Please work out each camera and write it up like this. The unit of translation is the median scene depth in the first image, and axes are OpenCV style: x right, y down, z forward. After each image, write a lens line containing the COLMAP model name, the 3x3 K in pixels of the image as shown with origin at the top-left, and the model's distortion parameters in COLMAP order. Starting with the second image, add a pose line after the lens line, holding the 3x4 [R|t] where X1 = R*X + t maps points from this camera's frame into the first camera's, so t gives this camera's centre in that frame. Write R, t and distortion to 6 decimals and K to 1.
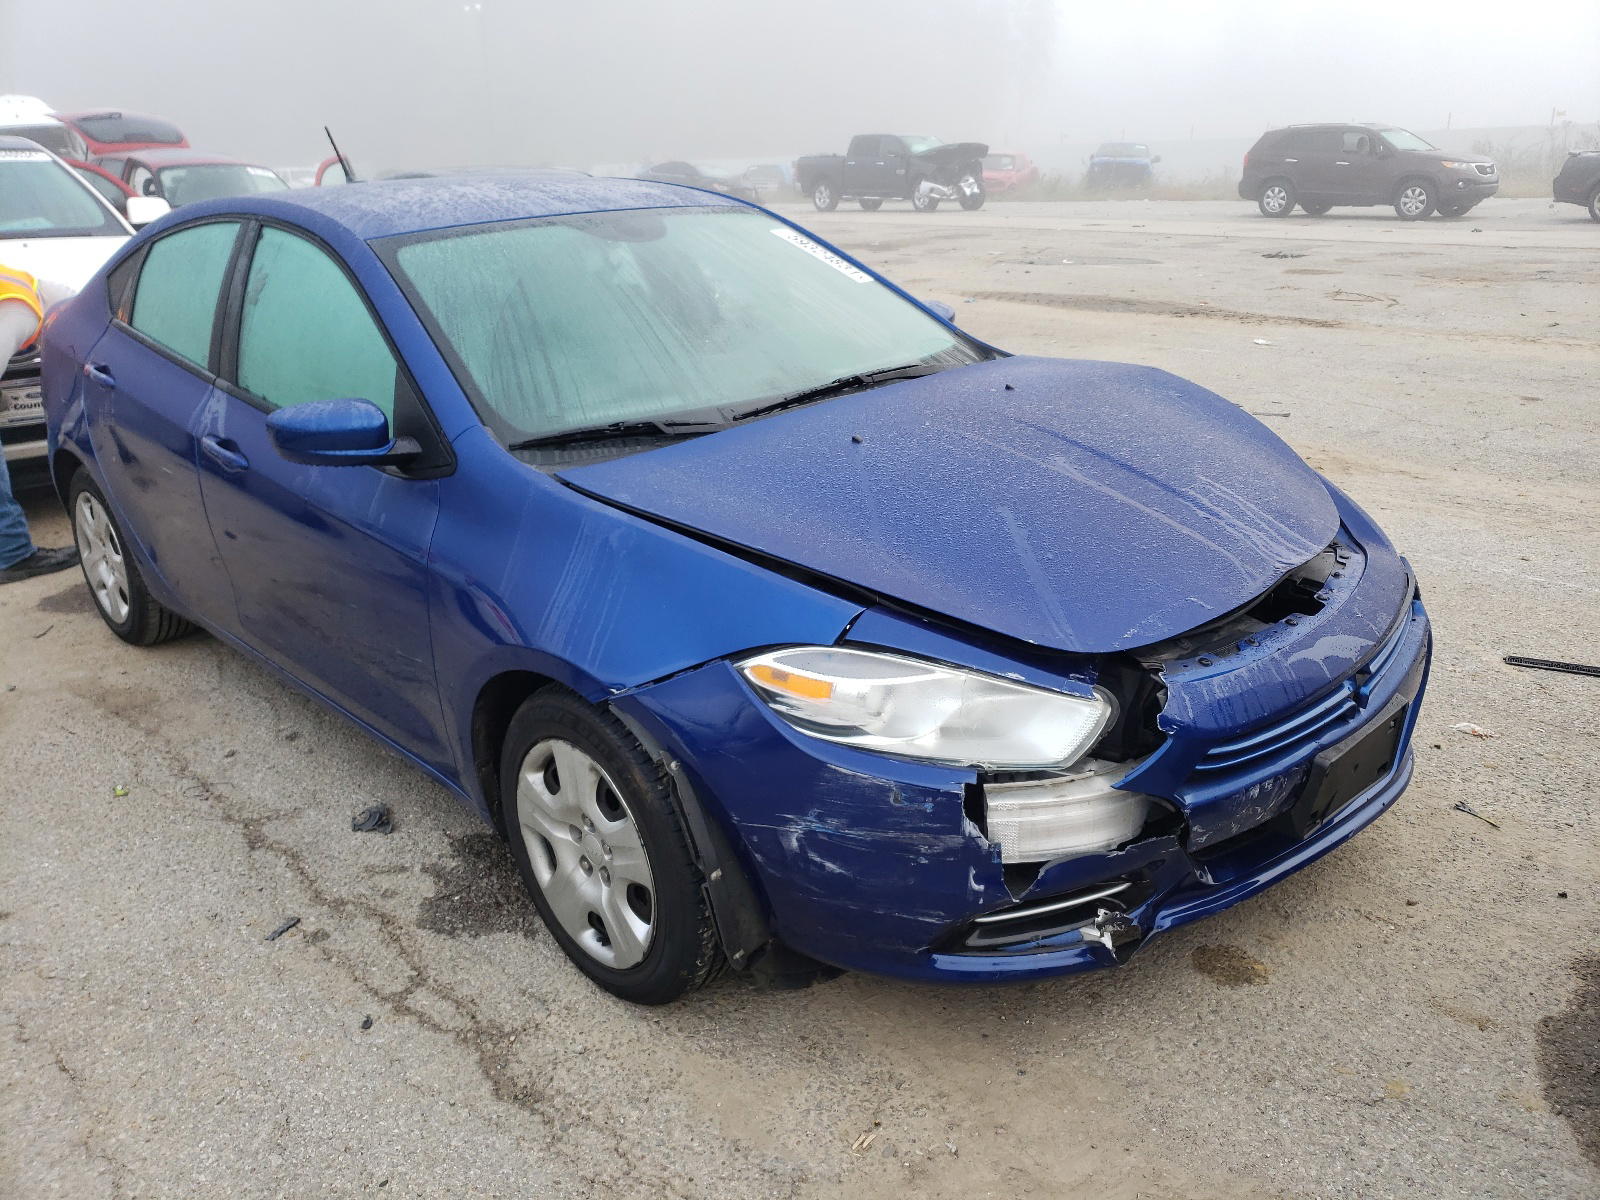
lens RADIAL K [[1223.3, 0, 815.0], [0, 1223.3, 612.1], [0, 0, 1]] dist [0.038463, -0.014662]
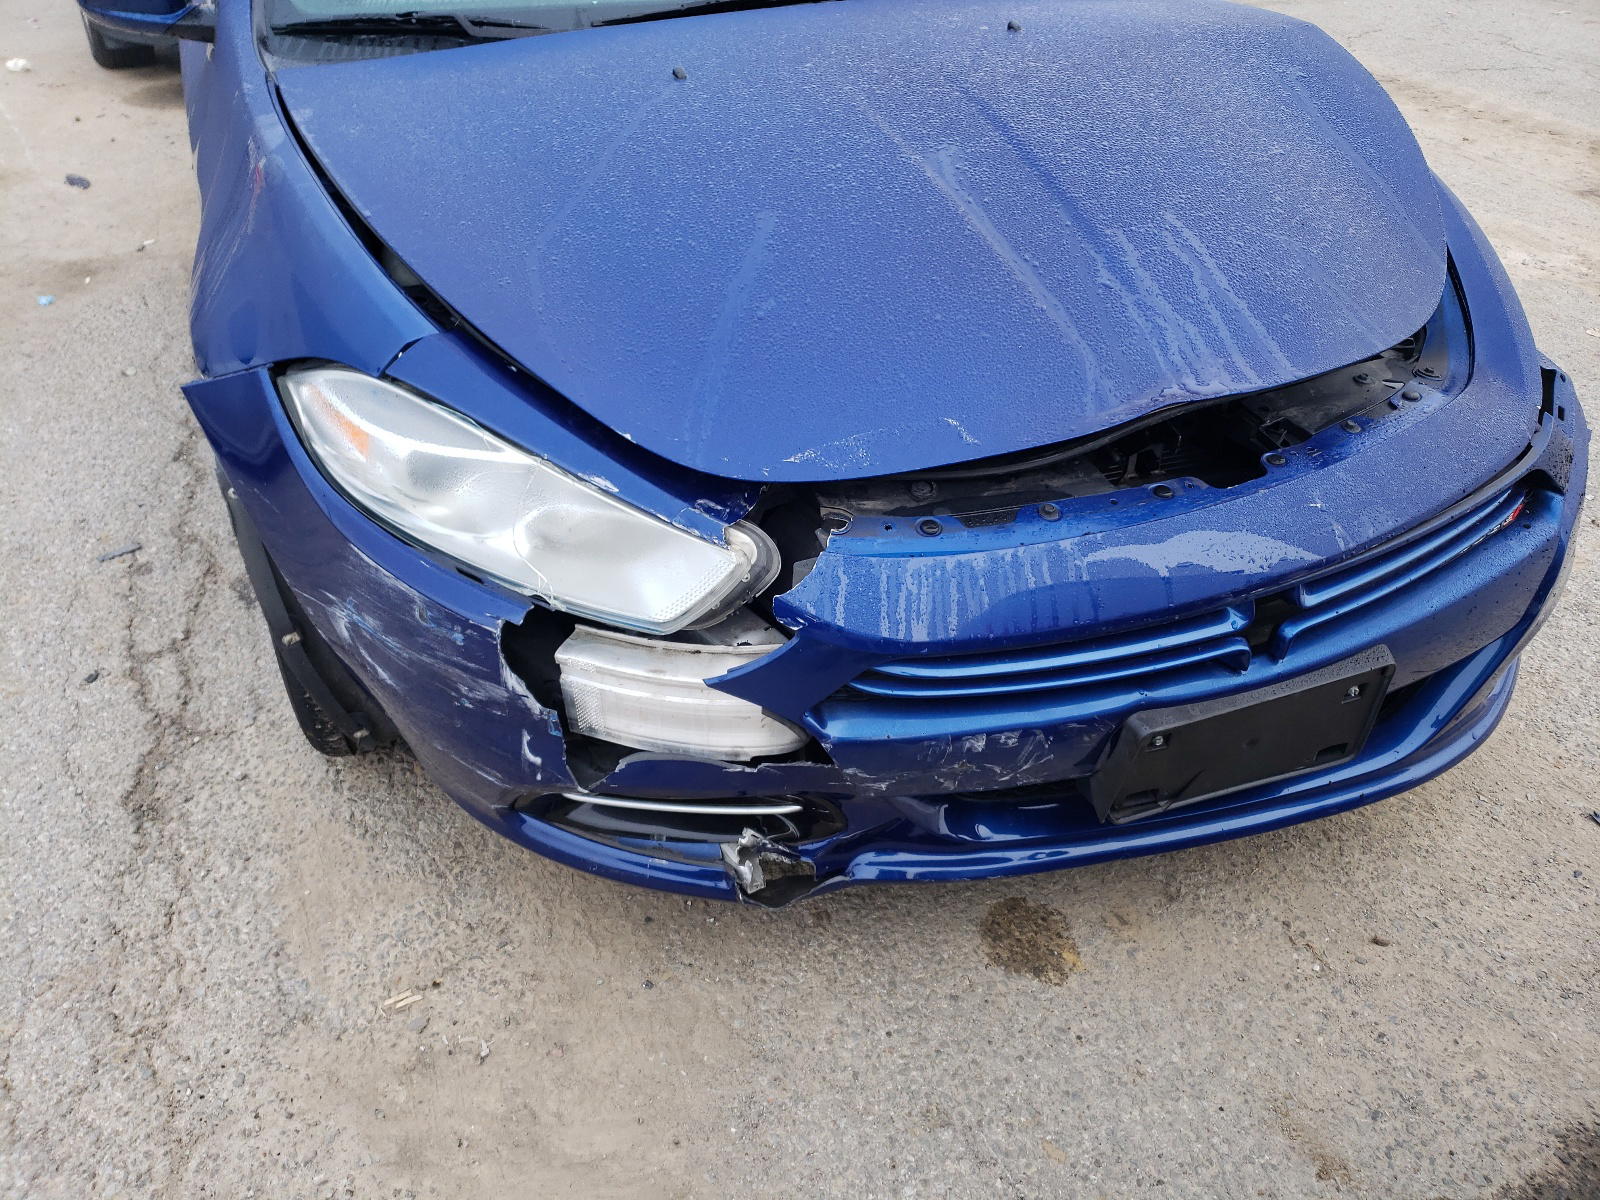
lens RADIAL K [[1223.3, 0, 799.9], [0, 1223.3, 585.4], [0, 0, 1]] dist [0.038463, -0.014662]
pose [[0.911124, 0.254336, -0.324294, 0.447797], [-0.164798, 0.946057, 0.278959, -0.088007], [0.377750, -0.200723, 0.903889, 0.409262]]
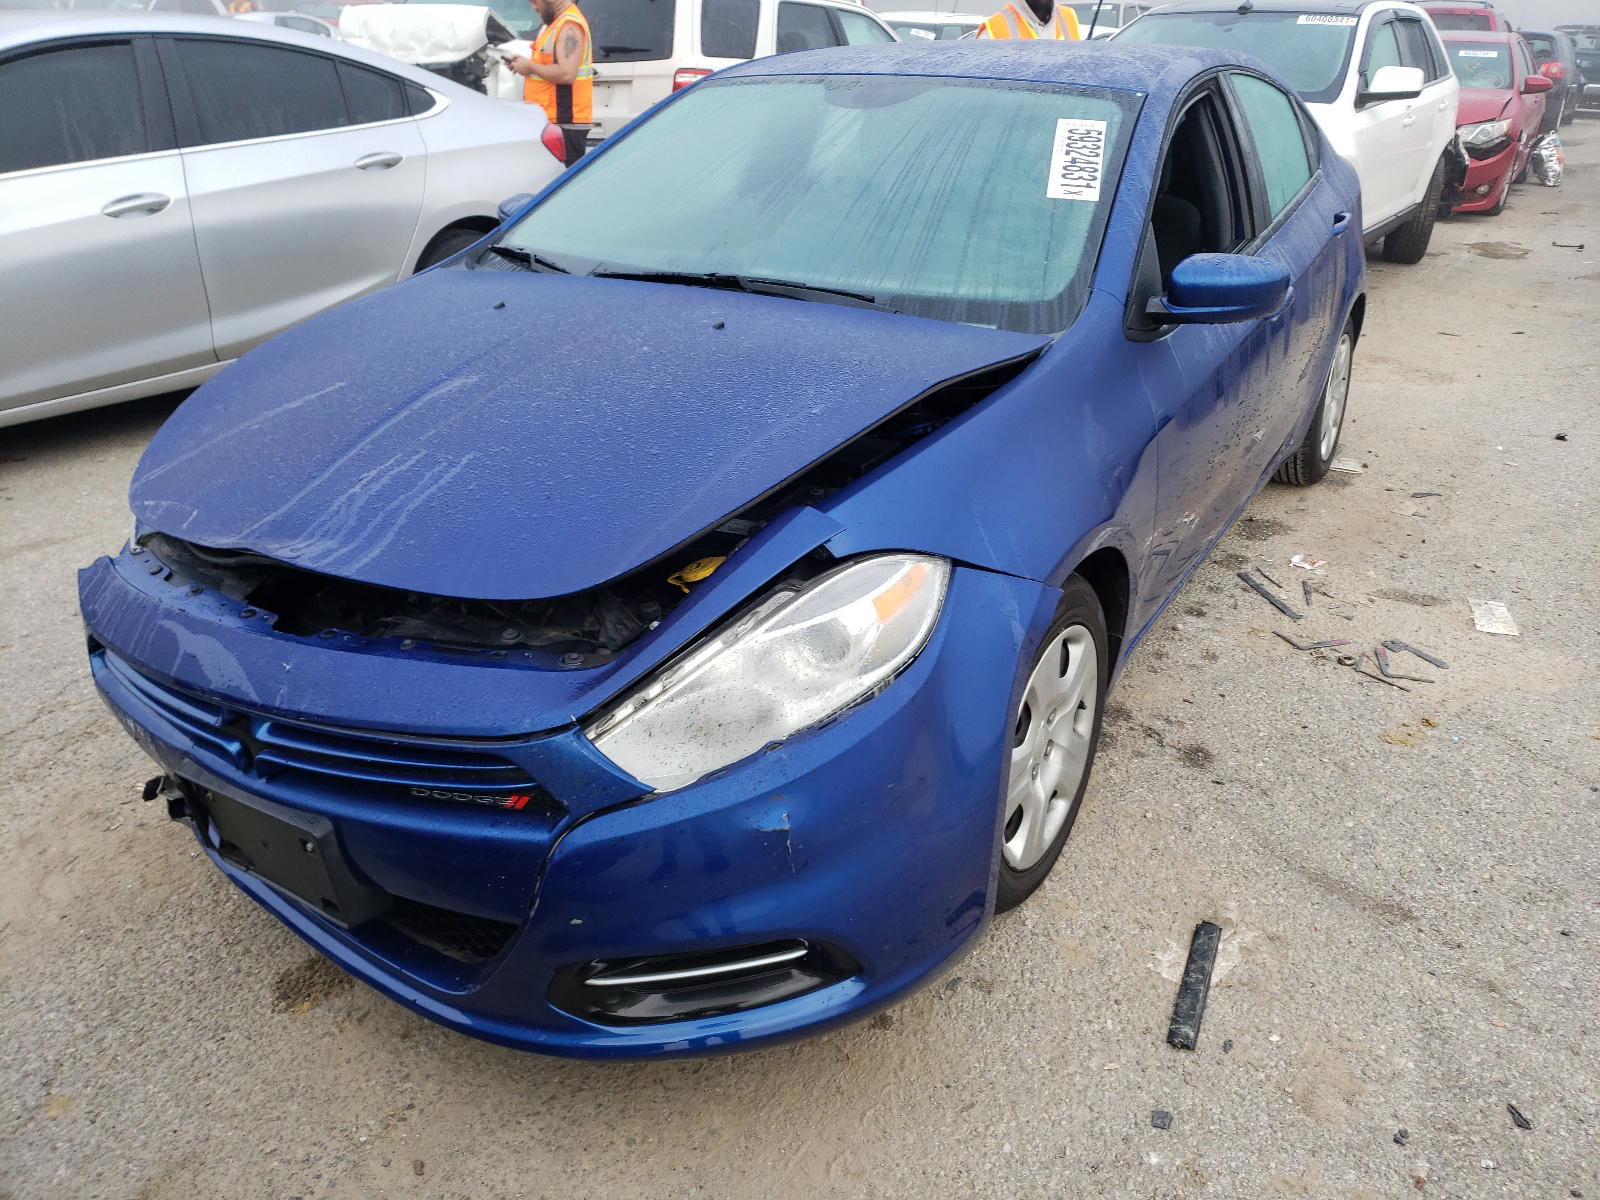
lens RADIAL K [[1223.3, 0, 805.2], [0, 1223.3, 600.7], [0, 0, 1]] dist [0.038463, -0.014662]
pose [[0.243325, 0.429695, -0.869572, 1.204235], [-0.352071, 0.874499, 0.333612, -0.404491], [0.903791, 0.224975, 0.364070, 1.069290]]
